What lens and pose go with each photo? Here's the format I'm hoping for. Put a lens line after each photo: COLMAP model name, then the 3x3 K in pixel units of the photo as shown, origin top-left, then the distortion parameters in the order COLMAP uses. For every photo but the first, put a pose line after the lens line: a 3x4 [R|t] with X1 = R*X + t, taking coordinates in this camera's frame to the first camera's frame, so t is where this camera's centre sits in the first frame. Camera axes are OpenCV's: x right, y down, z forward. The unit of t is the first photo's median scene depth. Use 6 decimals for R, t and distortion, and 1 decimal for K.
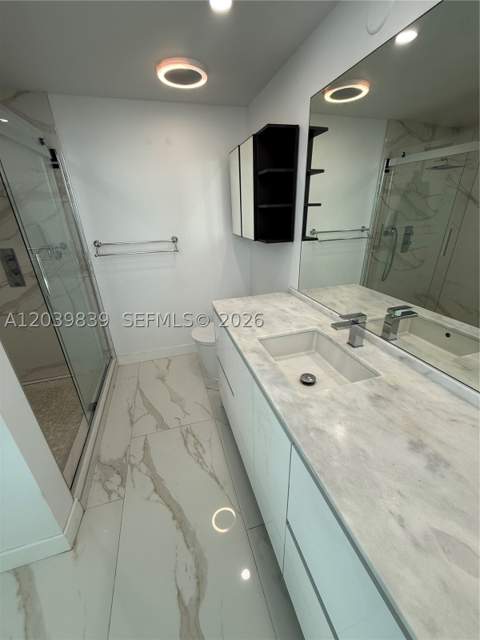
lens RADIAL K [[256.4, 0, 241.3], [0, 256.4, 320.4], [0, 0, 1]] dist [0.002668, -0.000368]
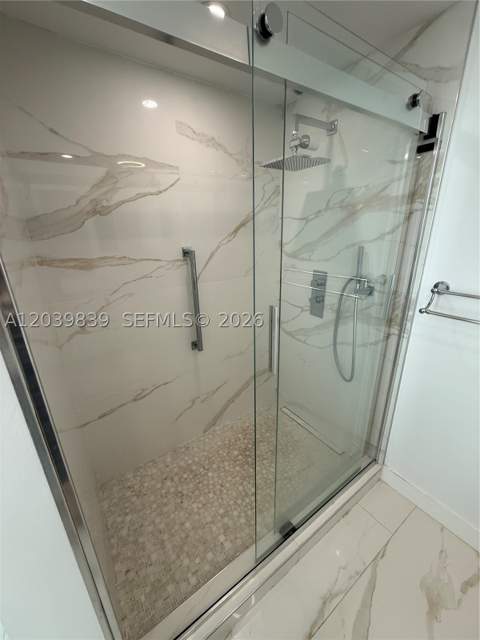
lens RADIAL K [[256.4, 0, 239.8], [0, 256.4, 319.7], [0, 0, 1]] dist [0.002668, -0.000368]
pose [[0.297287, 0.335620, -0.893857, -0.197579], [-0.364126, 0.905283, 0.218806, -0.210207], [0.882628, 0.260428, 0.391337, 0.459308]]
